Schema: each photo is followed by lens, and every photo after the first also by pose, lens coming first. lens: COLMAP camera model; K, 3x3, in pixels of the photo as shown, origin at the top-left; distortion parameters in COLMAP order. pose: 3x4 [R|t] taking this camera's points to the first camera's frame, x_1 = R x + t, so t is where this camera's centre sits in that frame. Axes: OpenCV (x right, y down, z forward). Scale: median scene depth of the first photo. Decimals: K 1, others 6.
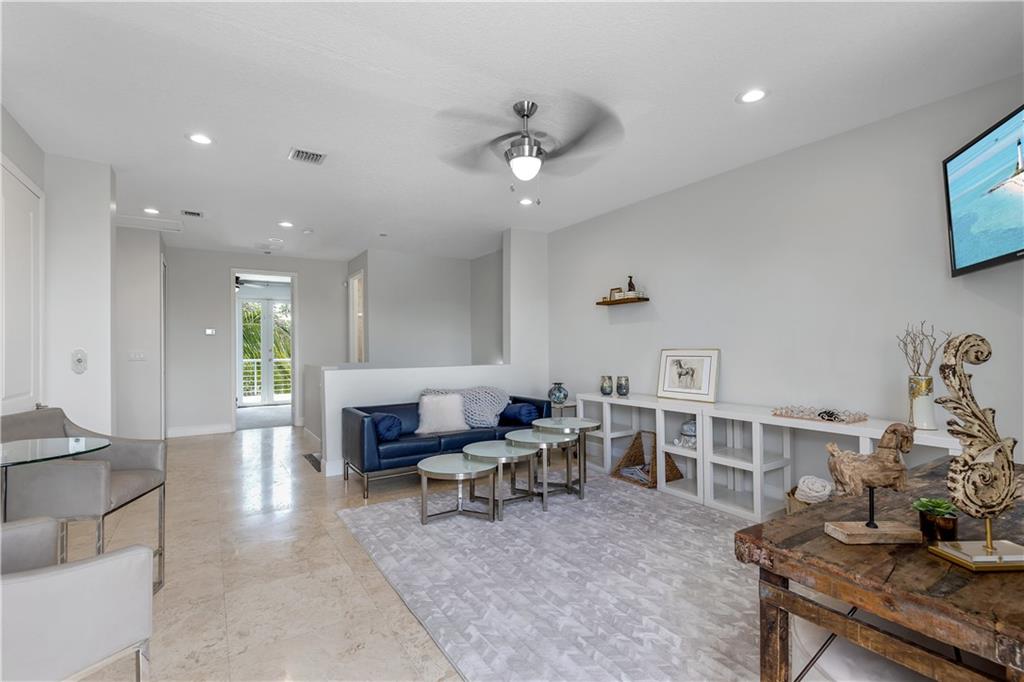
lens RADIAL K [[458.6, 0, 516.1], [0, 458.6, 340.5], [0, 0, 1]] dist [0.002028, -0.000014]
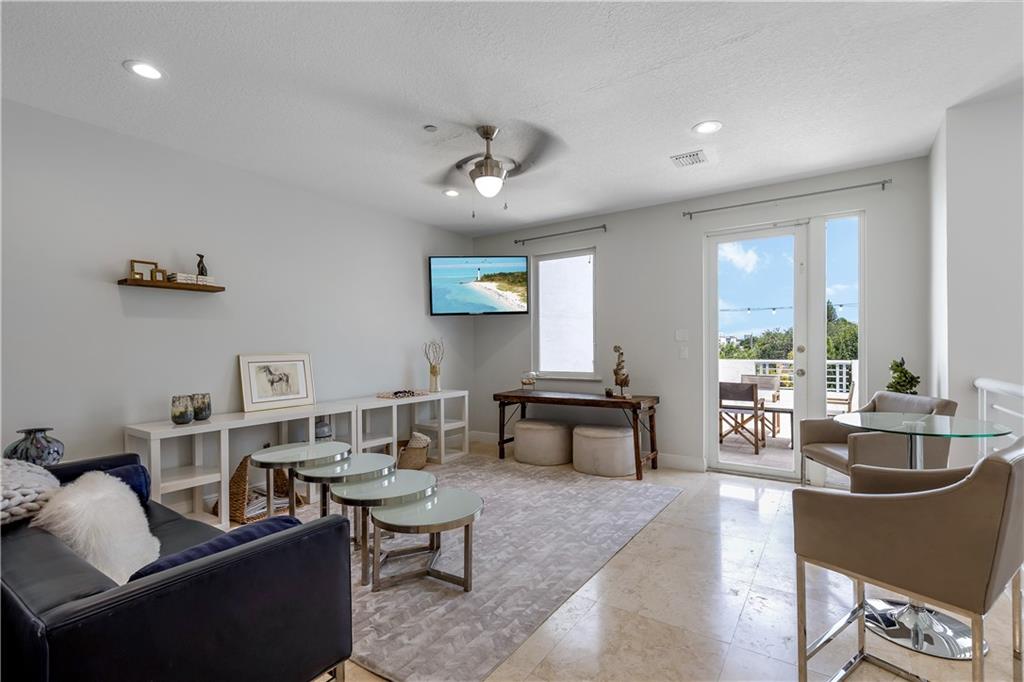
lens RADIAL K [[455.8, 0, 514.0], [0, 455.8, 346.9], [0, 0, 1]] dist [0.004307, 0.000119]
pose [[-0.361756, 0.011116, 0.932207, -1.002335], [-0.003744, 0.999904, -0.013377, 0.022229], [-0.932265, -0.008330, -0.361679, 1.318747]]
